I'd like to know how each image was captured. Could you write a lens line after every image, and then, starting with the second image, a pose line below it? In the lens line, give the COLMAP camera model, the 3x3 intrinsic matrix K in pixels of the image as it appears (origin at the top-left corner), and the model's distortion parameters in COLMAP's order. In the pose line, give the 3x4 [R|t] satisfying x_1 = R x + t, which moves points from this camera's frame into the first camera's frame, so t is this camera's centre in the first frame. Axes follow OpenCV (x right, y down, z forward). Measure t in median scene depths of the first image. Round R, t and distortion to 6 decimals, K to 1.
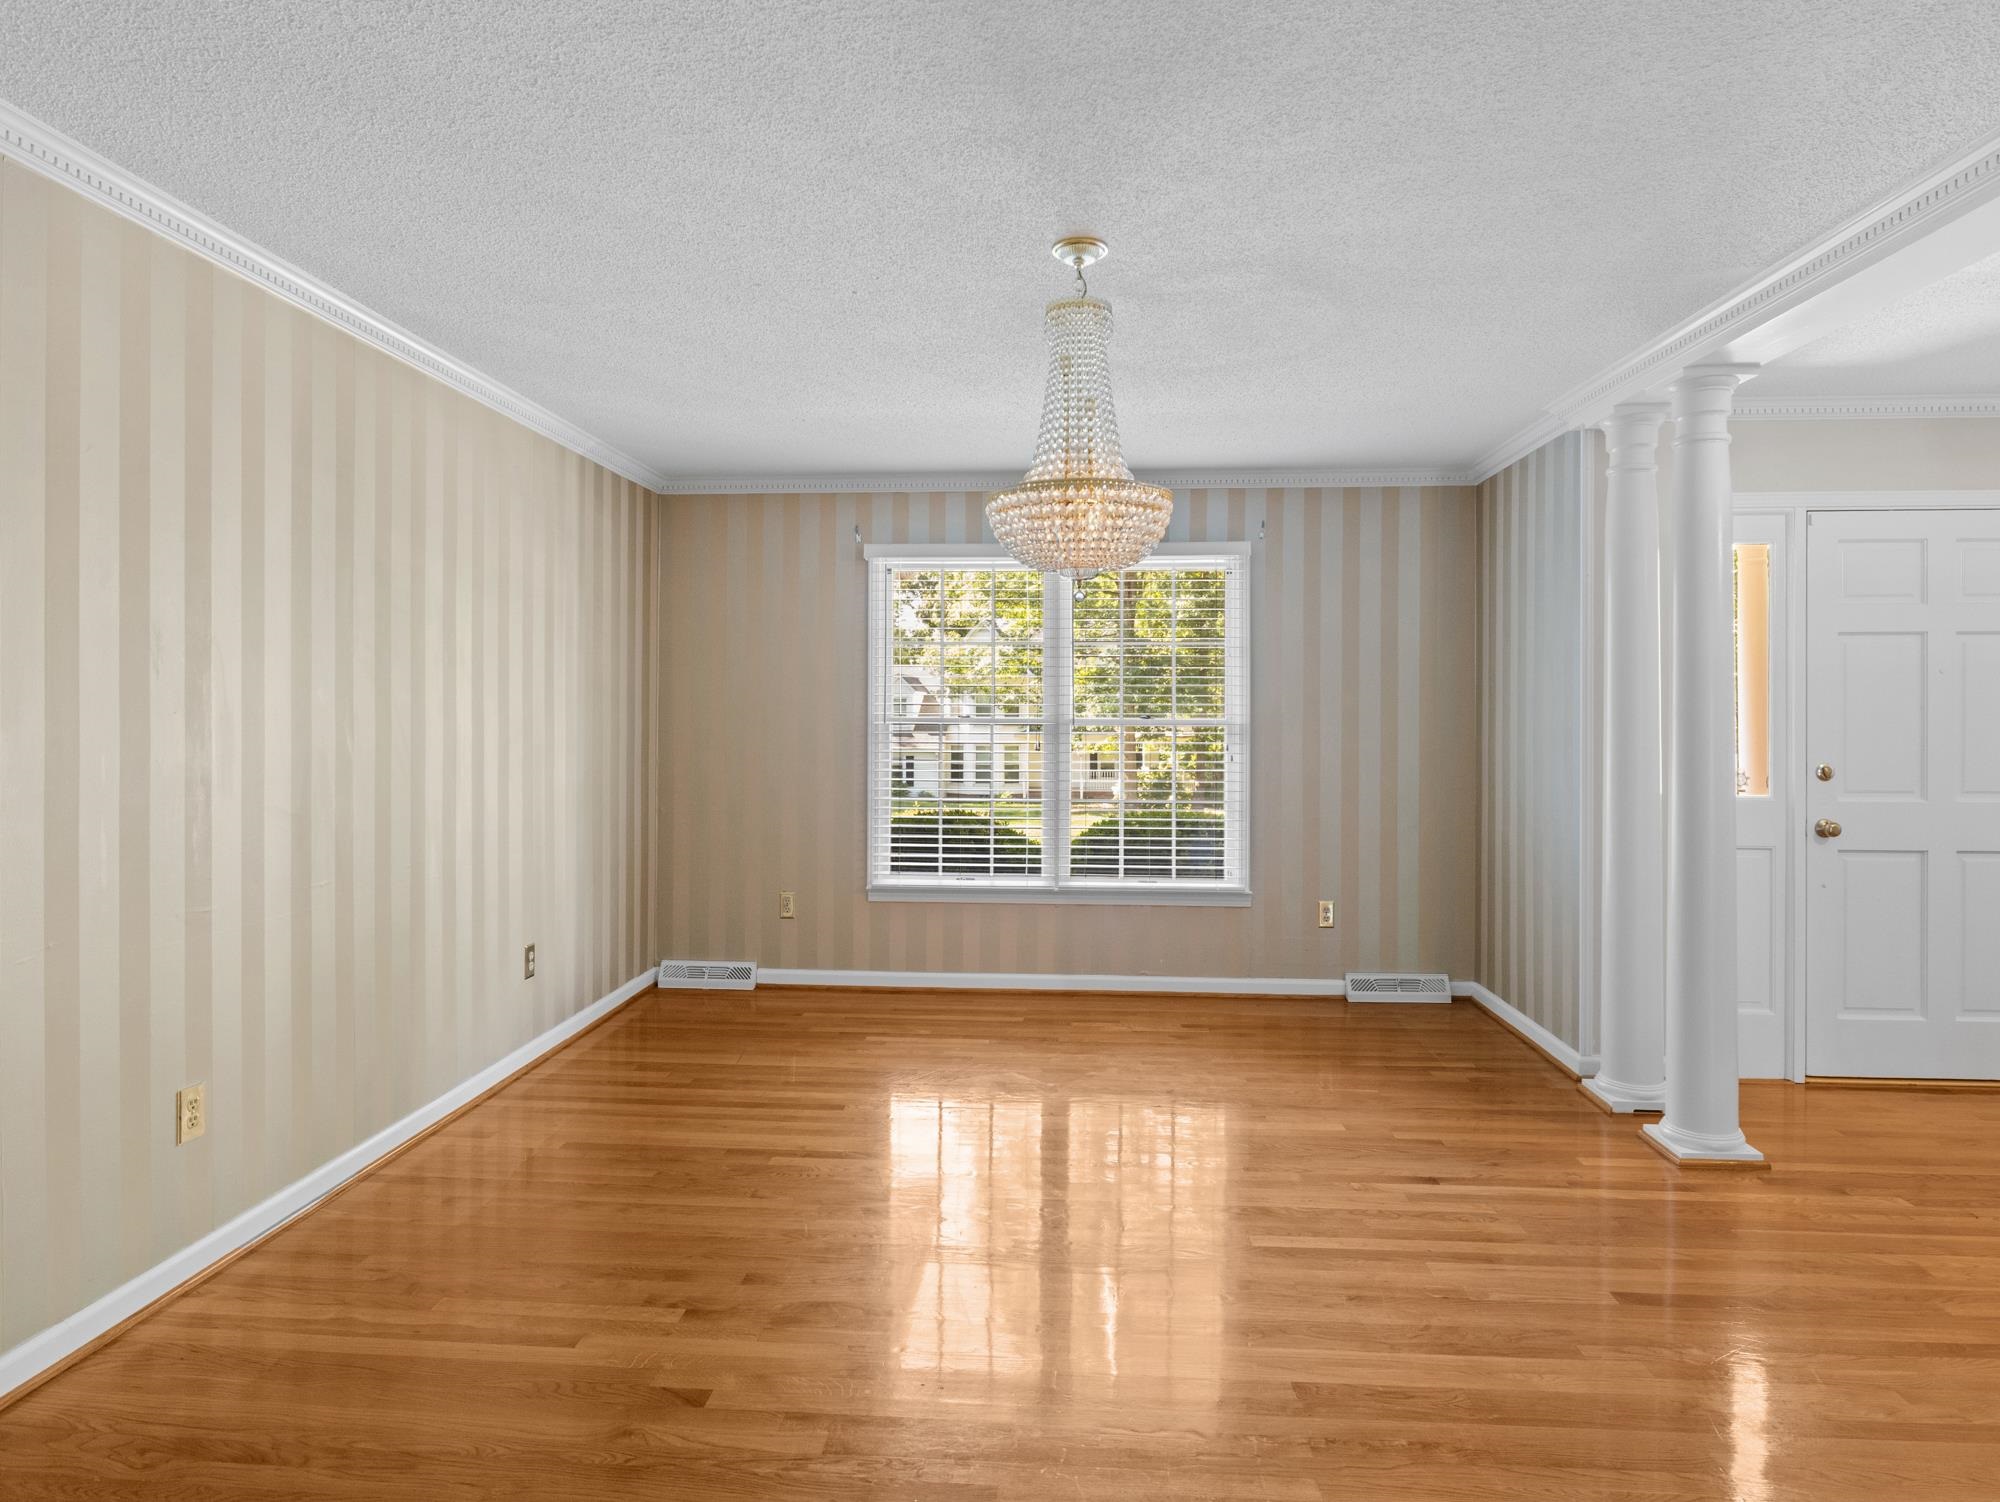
lens RADIAL K [[1149.9, 0, 1021.2], [0, 1149.9, 727.7], [0, 0, 1]] dist [0.007823, 0.002389]
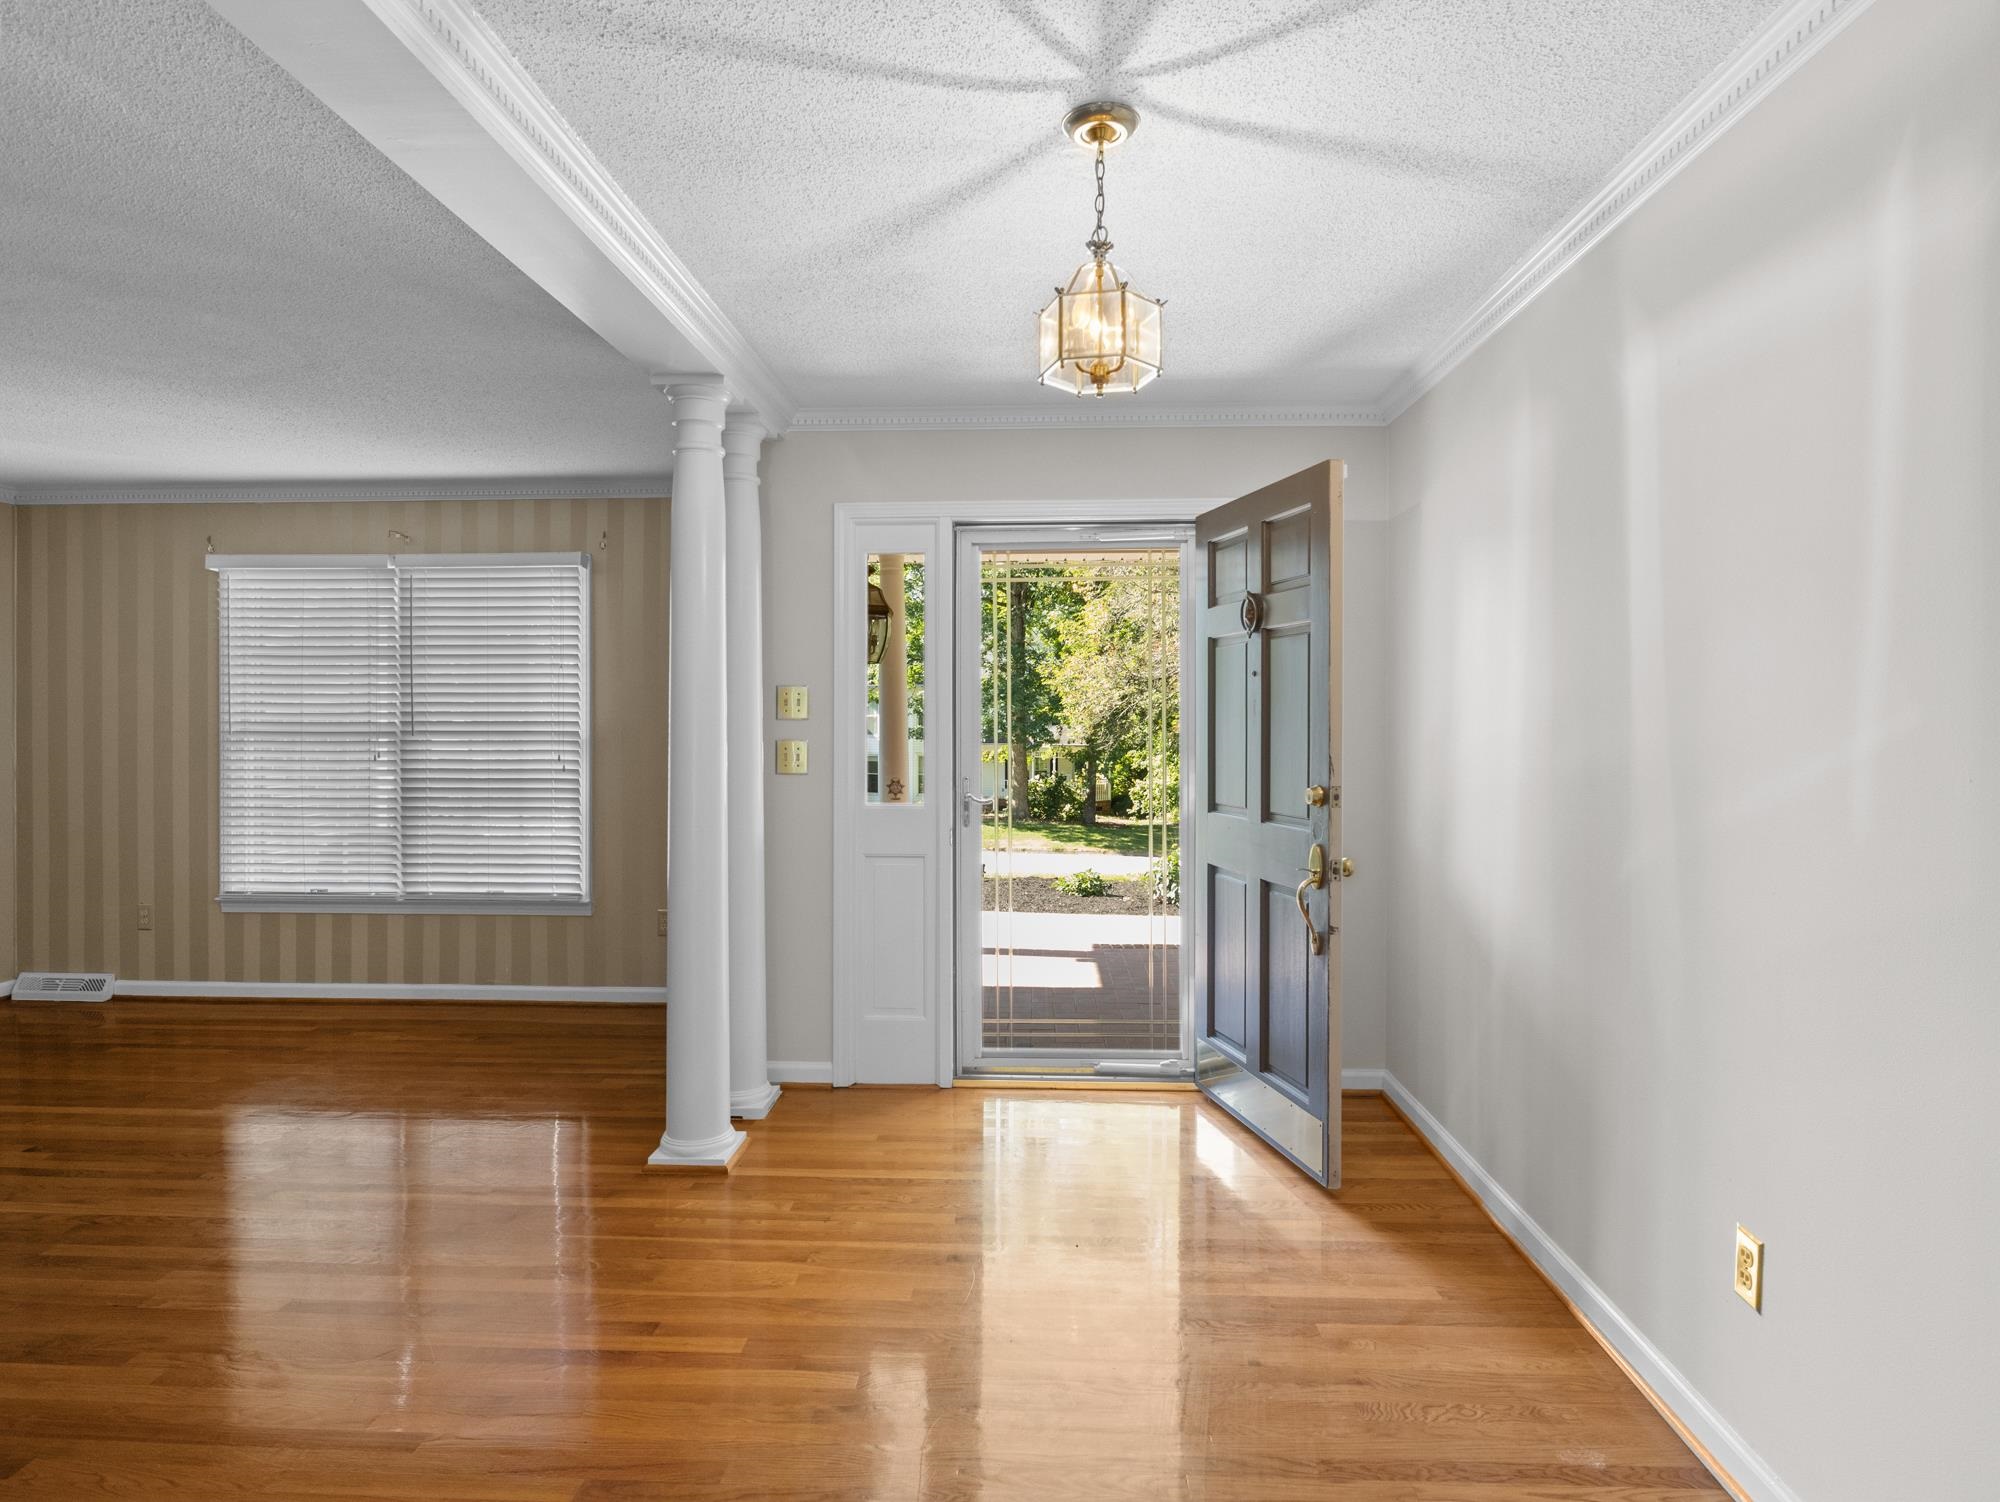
lens RADIAL K [[1149.9, 0, 996.1], [0, 1149.9, 747.2], [0, 0, 1]] dist [0.007823, 0.002389]
pose [[0.999981, -0.004493, -0.004273, 0.557127], [0.004536, 0.999939, 0.010102, 0.000079], [0.004227, -0.010121, 0.999940, -0.000906]]
